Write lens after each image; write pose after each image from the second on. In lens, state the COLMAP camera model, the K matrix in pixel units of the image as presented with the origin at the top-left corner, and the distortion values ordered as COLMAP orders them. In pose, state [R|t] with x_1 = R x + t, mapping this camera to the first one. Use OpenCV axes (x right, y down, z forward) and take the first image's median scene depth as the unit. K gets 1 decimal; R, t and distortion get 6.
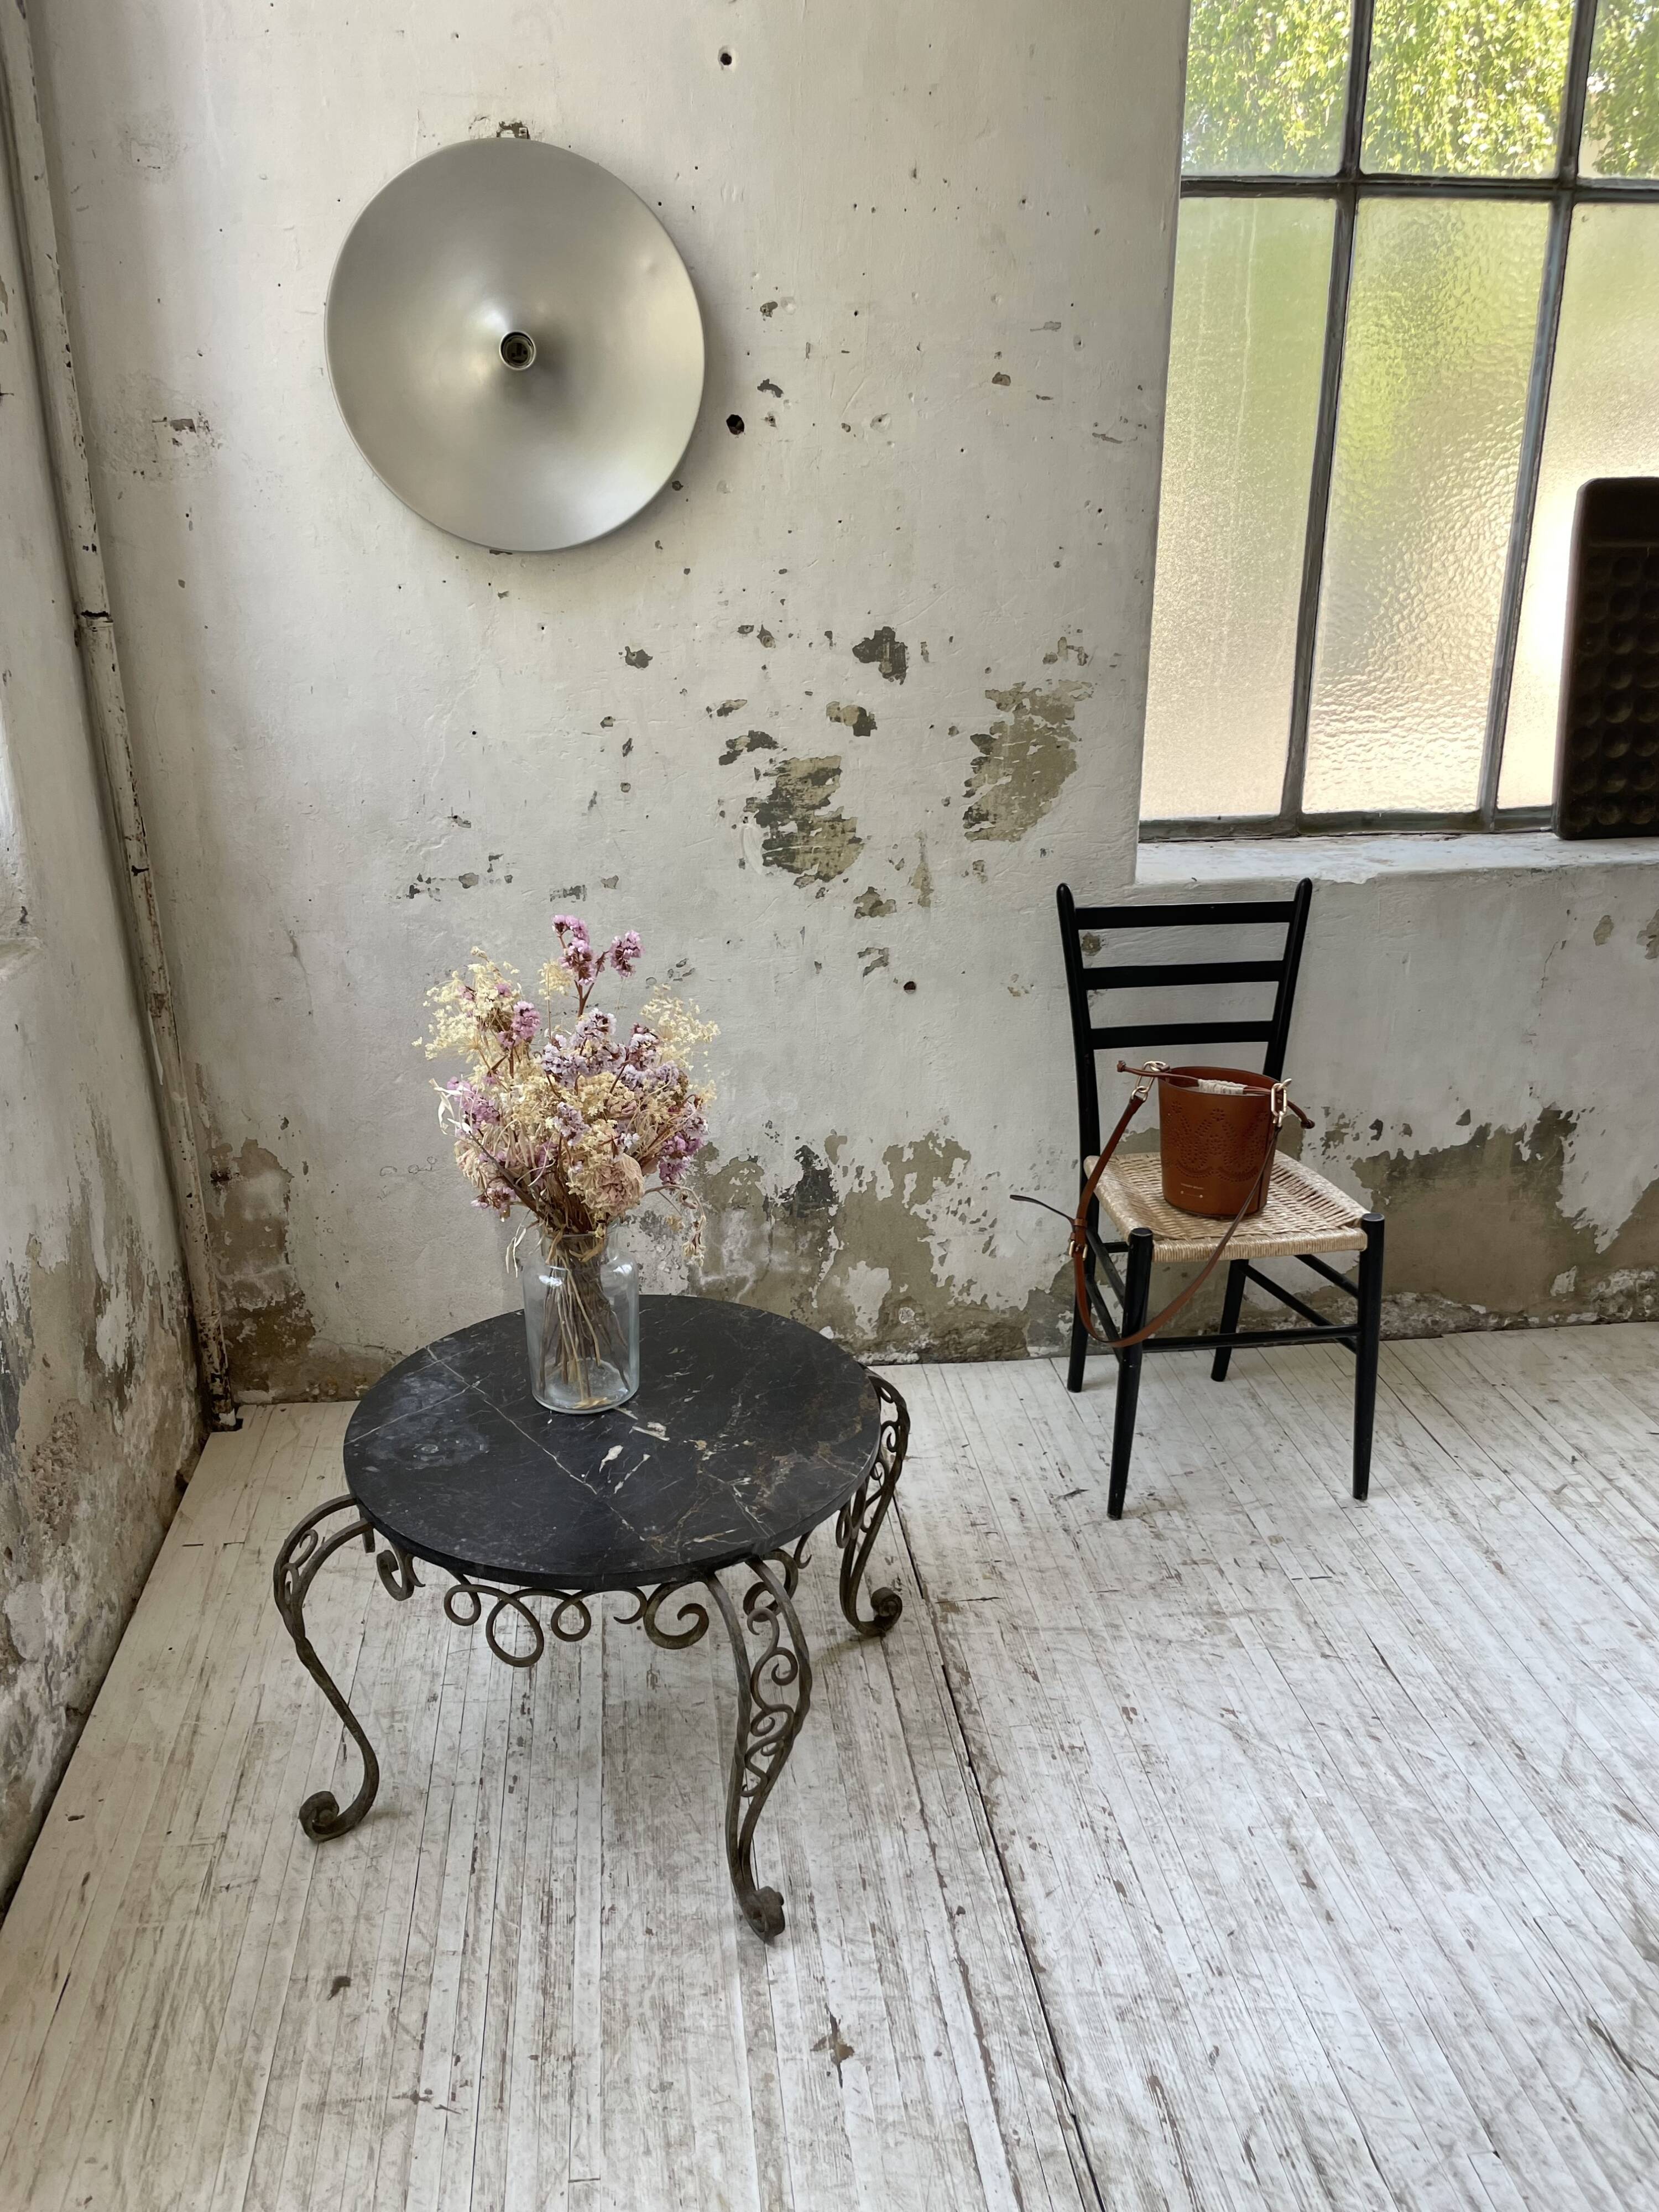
lens RADIAL K [[1679.1, 0, 809.8], [0, 1679.1, 1115.6], [0, 0, 1]] dist [0.097158, -0.132104]
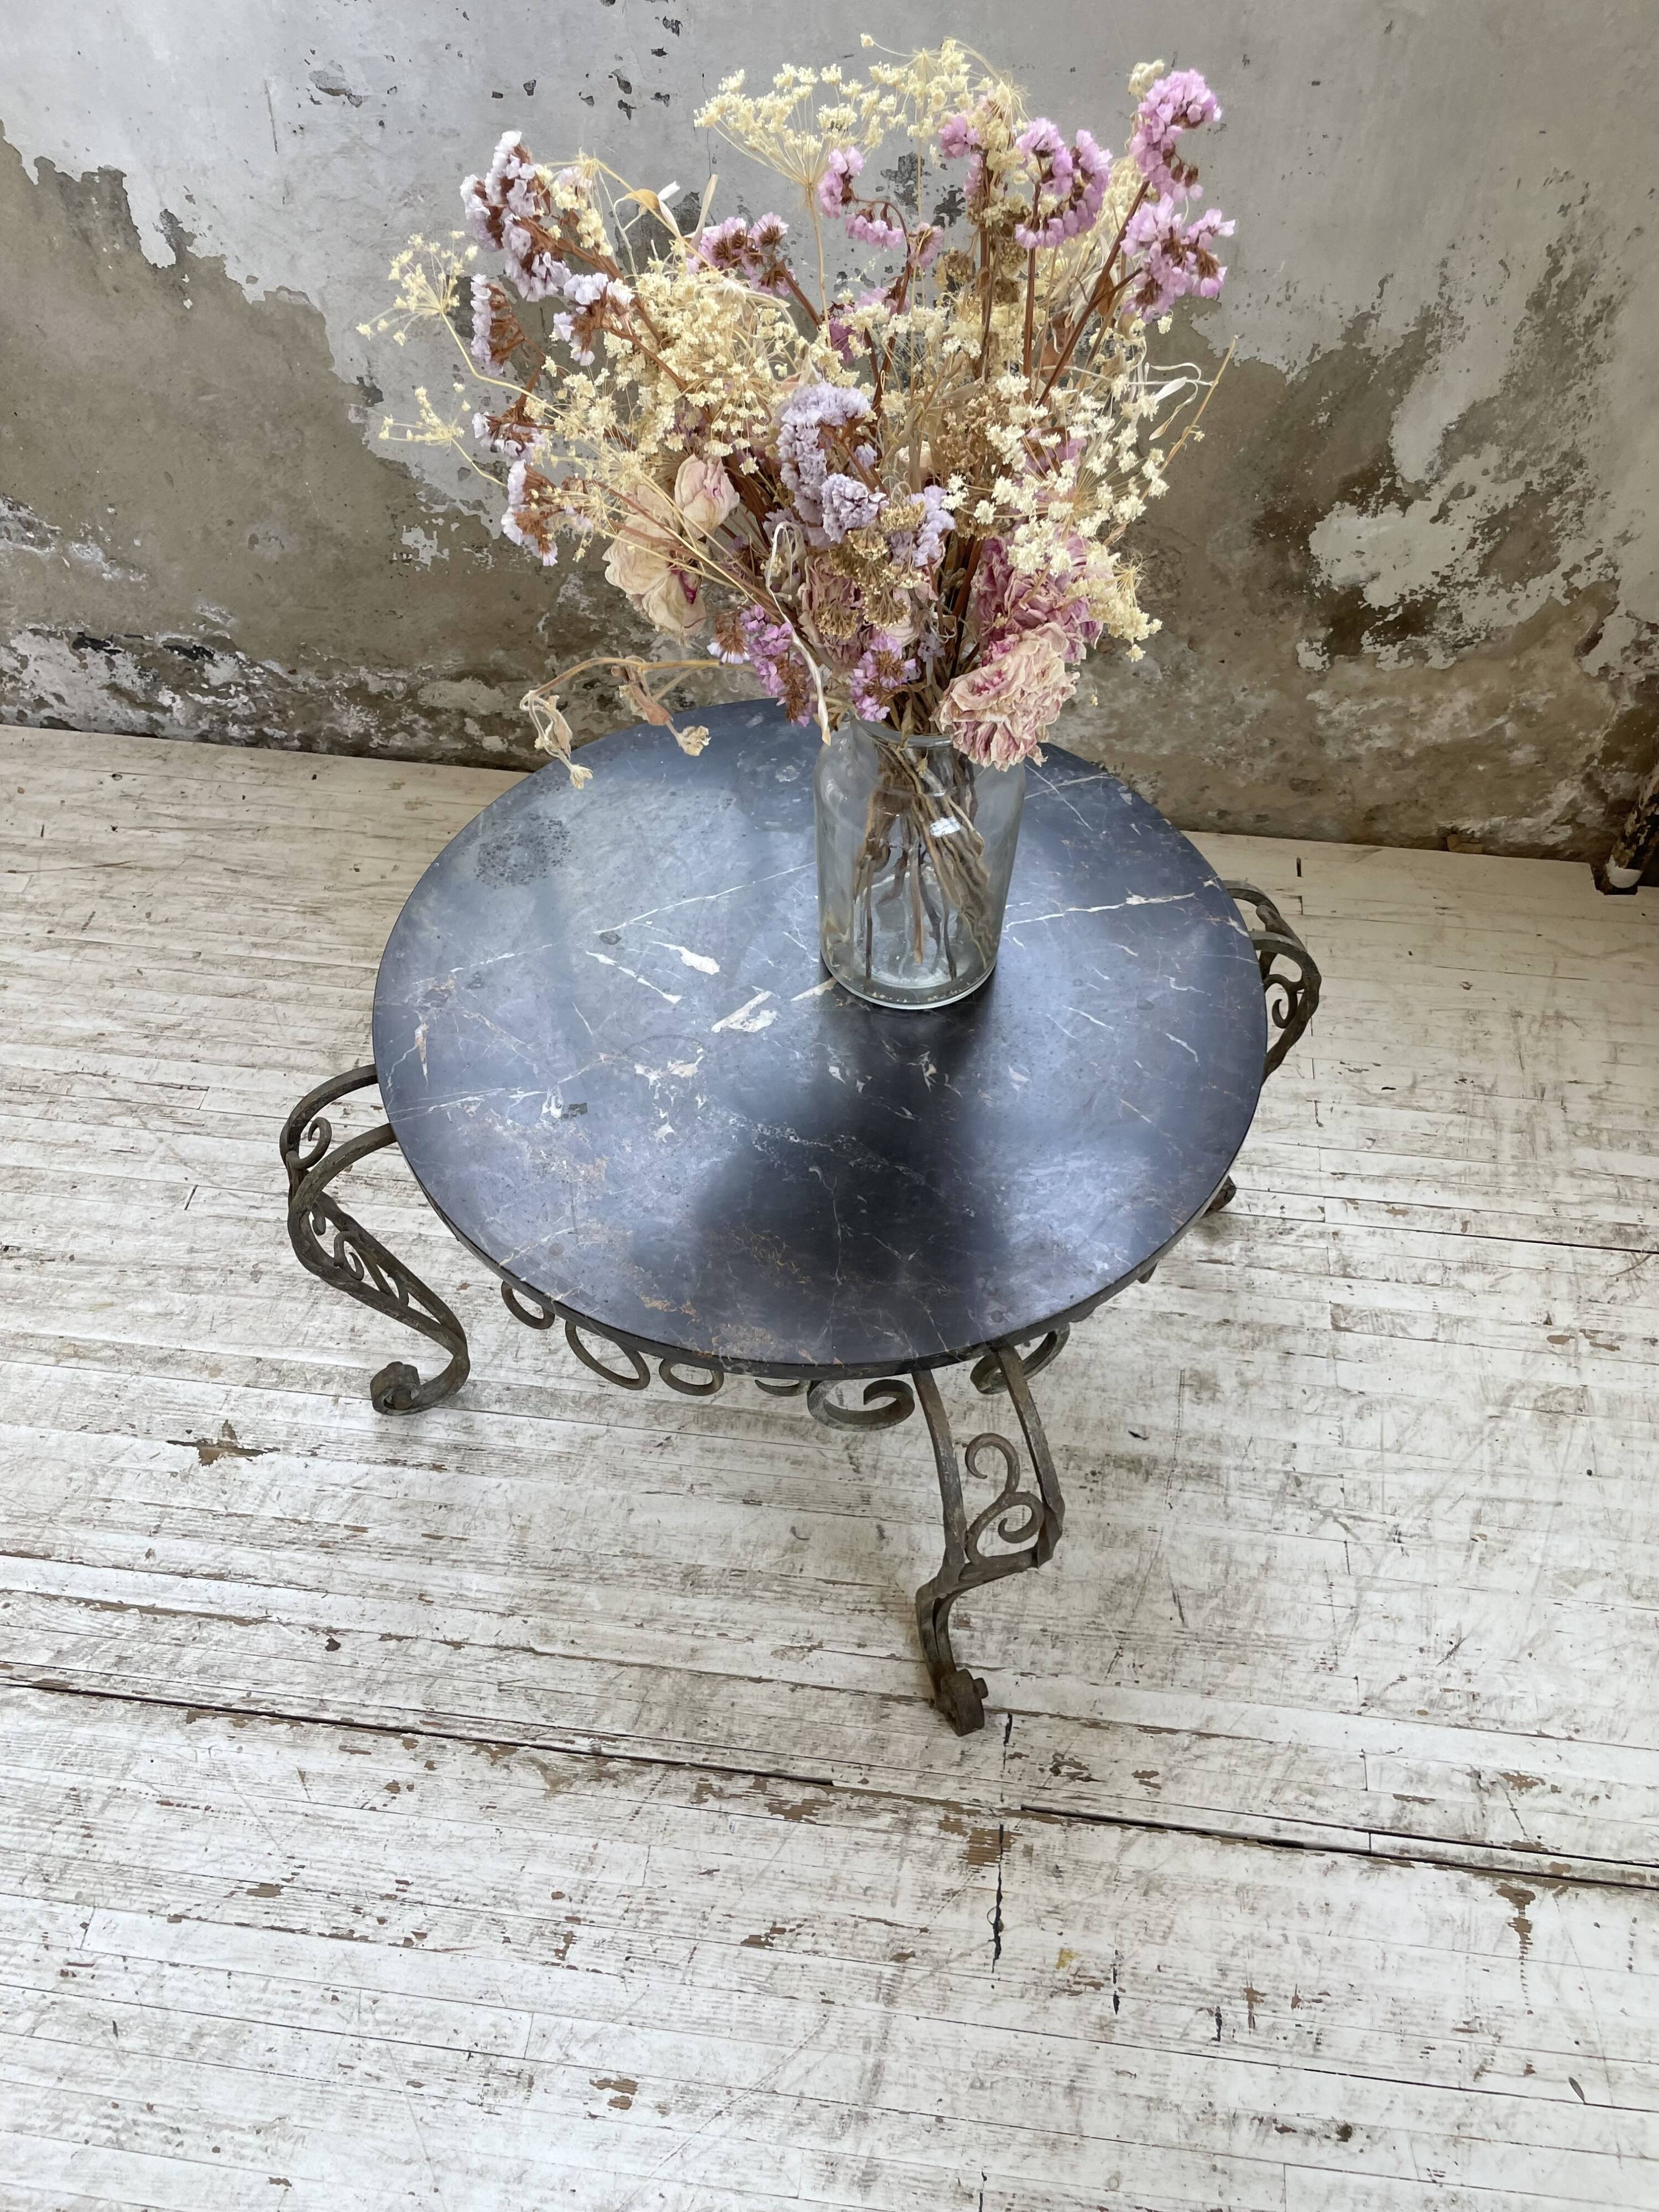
lens RADIAL K [[1684.7, 0, 830.8], [0, 1684.7, 1120.2], [0, 0, 1]] dist [0.080999, -0.112377]
pose [[-0.232457, 0.768801, -0.595742, 0.226854], [-0.342831, 0.508439, 0.789909, -0.219709], [0.910182, 0.387859, 0.145379, 0.760998]]
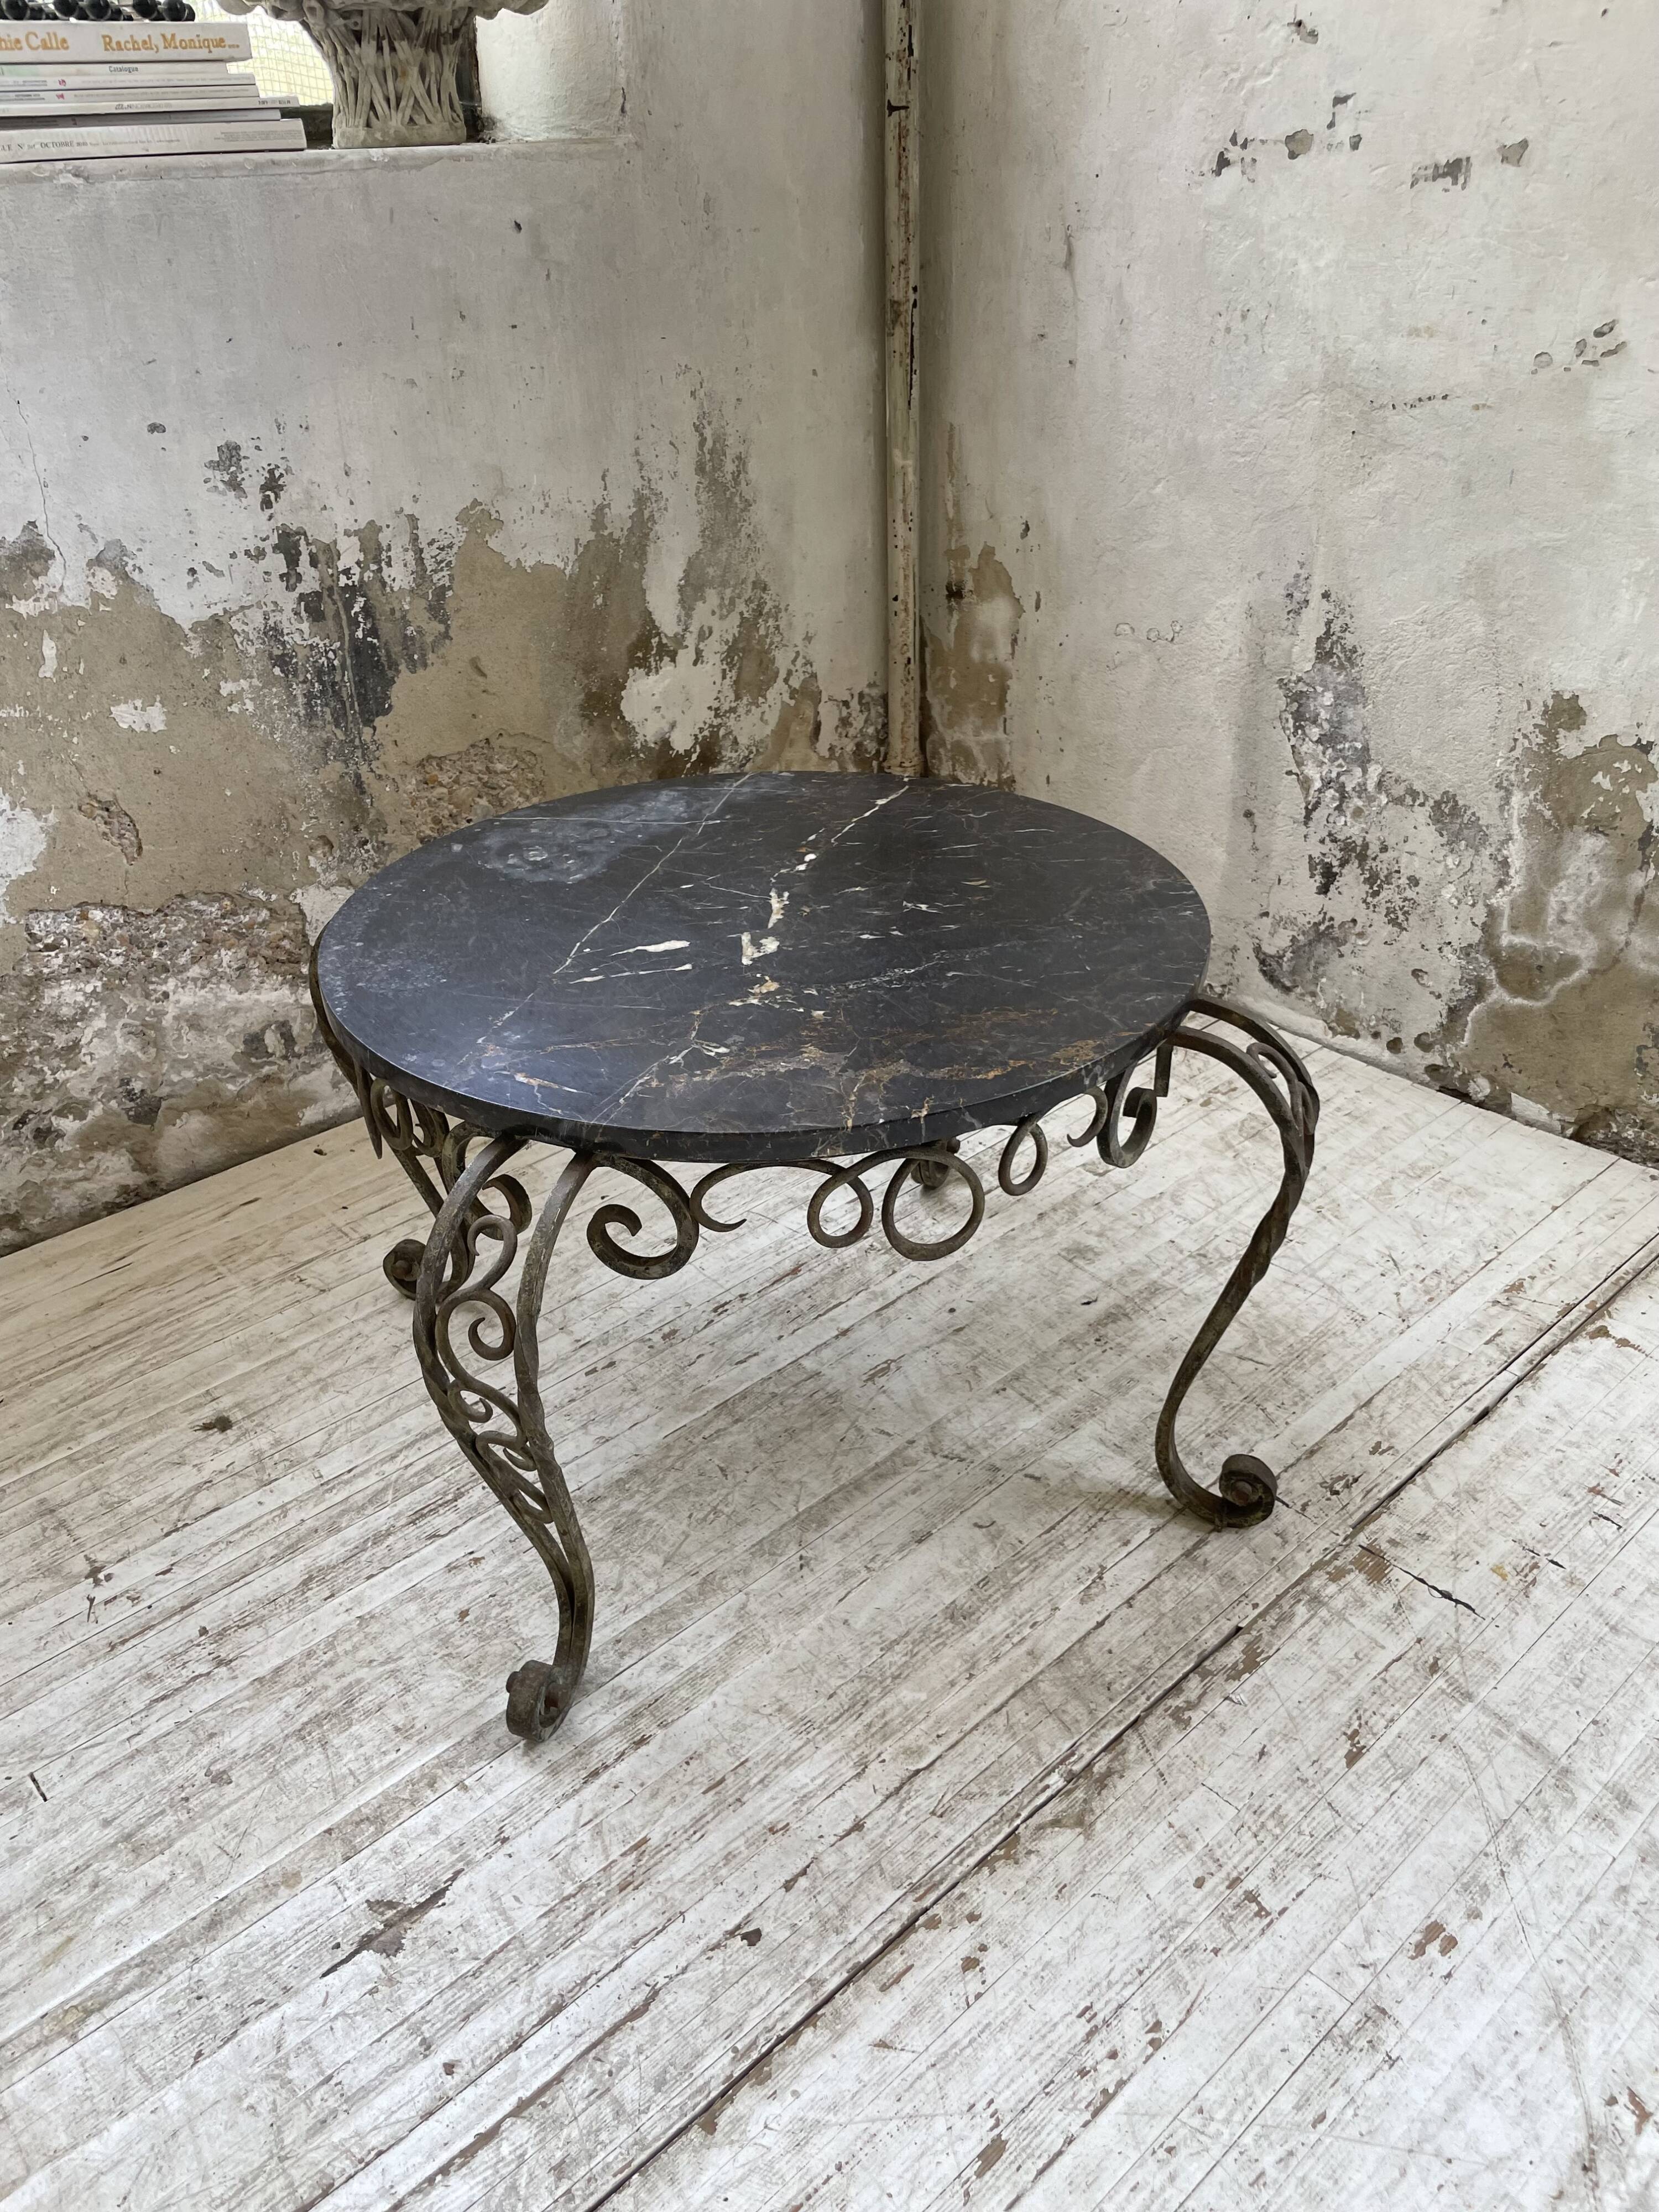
lens RADIAL K [[1686.5, 0, 817.6], [0, 1686.5, 1120.0], [0, 0, 1]] dist [0.087049, -0.122955]
pose [[0.589822, 0.393573, -0.705131, 0.288333], [-0.258973, 0.919261, 0.296468, 0.049104], [0.764881, 0.007747, 0.644125, 0.506841]]
